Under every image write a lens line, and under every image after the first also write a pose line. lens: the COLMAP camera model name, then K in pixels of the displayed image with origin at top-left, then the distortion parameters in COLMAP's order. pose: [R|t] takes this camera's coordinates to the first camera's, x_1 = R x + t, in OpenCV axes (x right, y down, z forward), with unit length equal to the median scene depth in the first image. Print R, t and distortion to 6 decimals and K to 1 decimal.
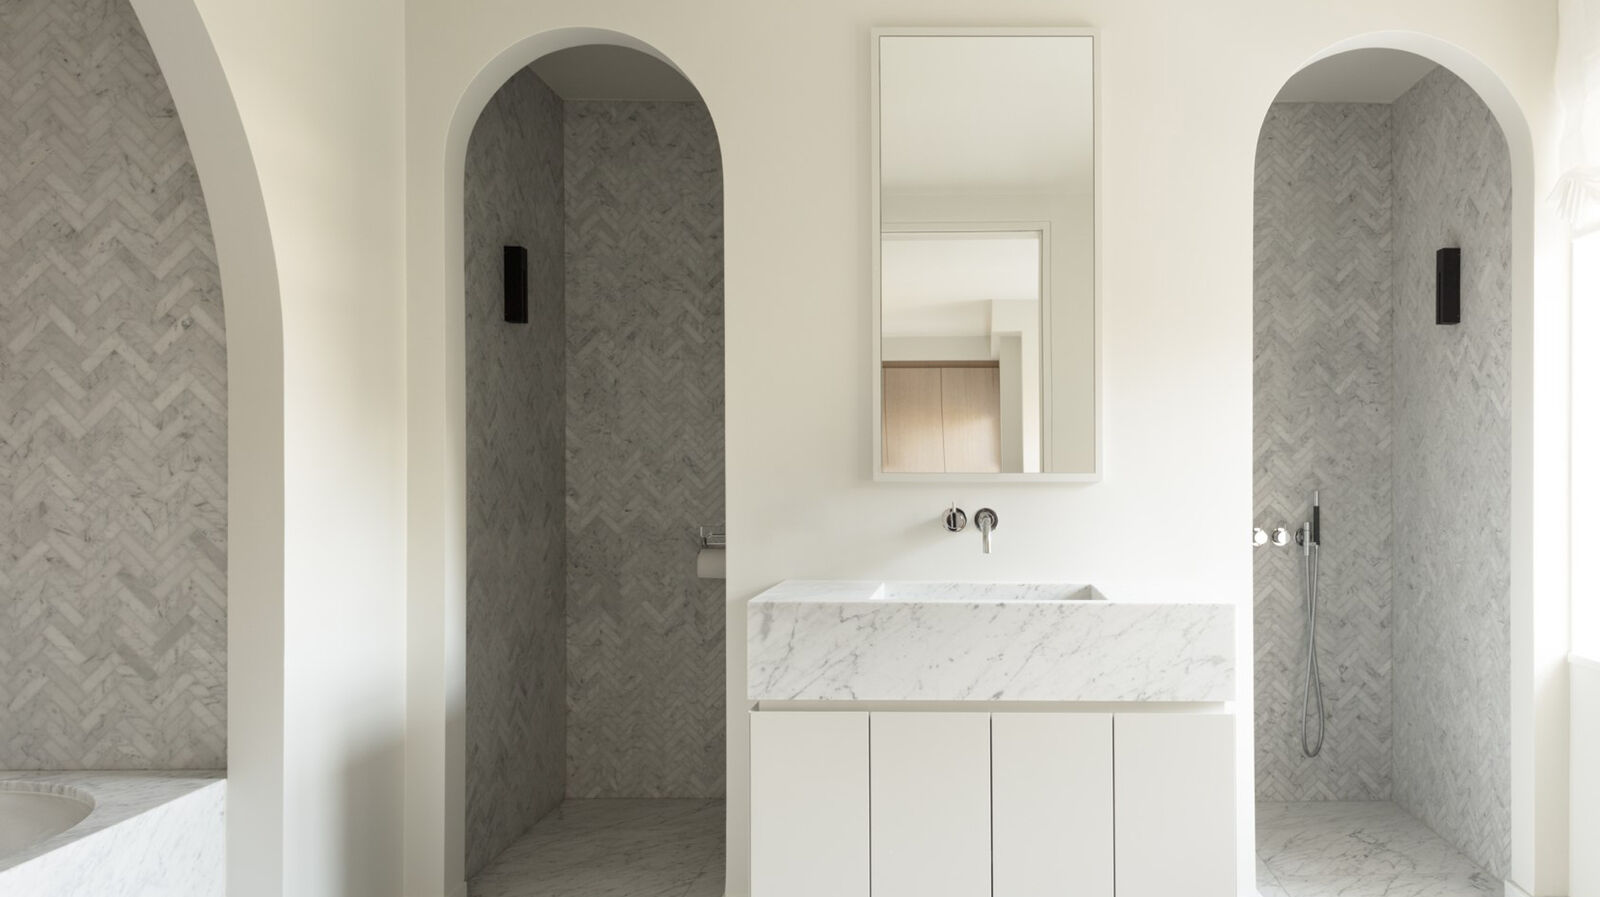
lens RADIAL K [[2310.7, 0, 800.0], [0, 2310.7, 448.5], [0, 0, 1]] dist [-0.081822, -0.043589]
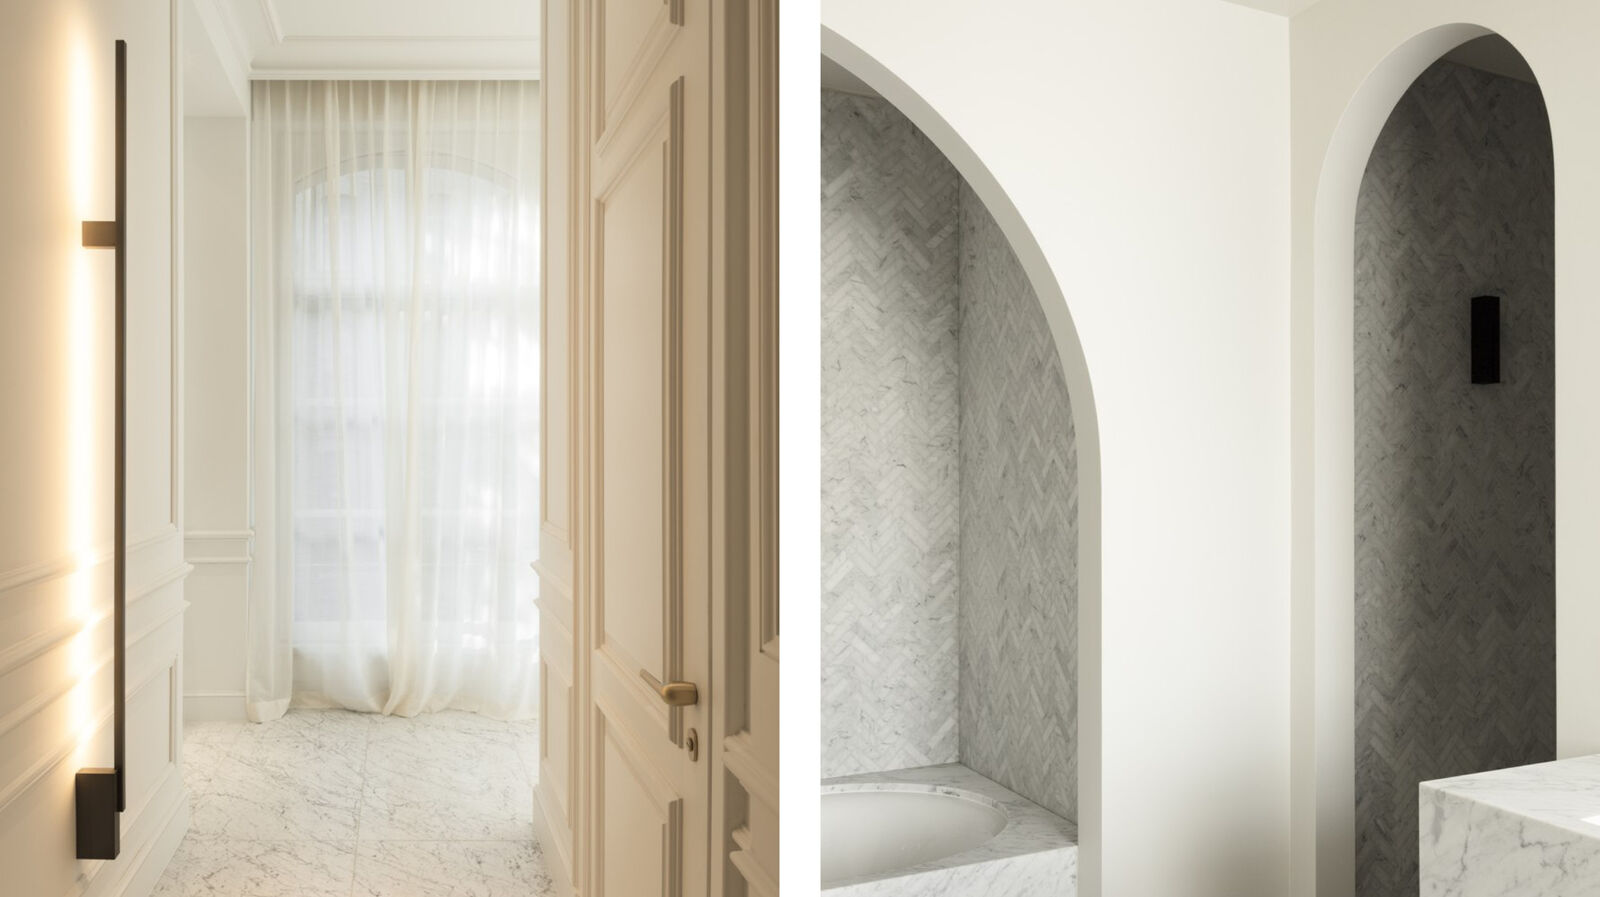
lens RADIAL K [[1232.5, 0, 800.0], [0, 1232.5, 448.5], [0, 0, 1]] dist [-0.028197, 0.004620]
pose [[0.256336, -0.050037, -0.965292, 0.289264], [0.065032, 0.997289, -0.034426, -0.034961], [0.964398, -0.053950, 0.258895, 0.708509]]
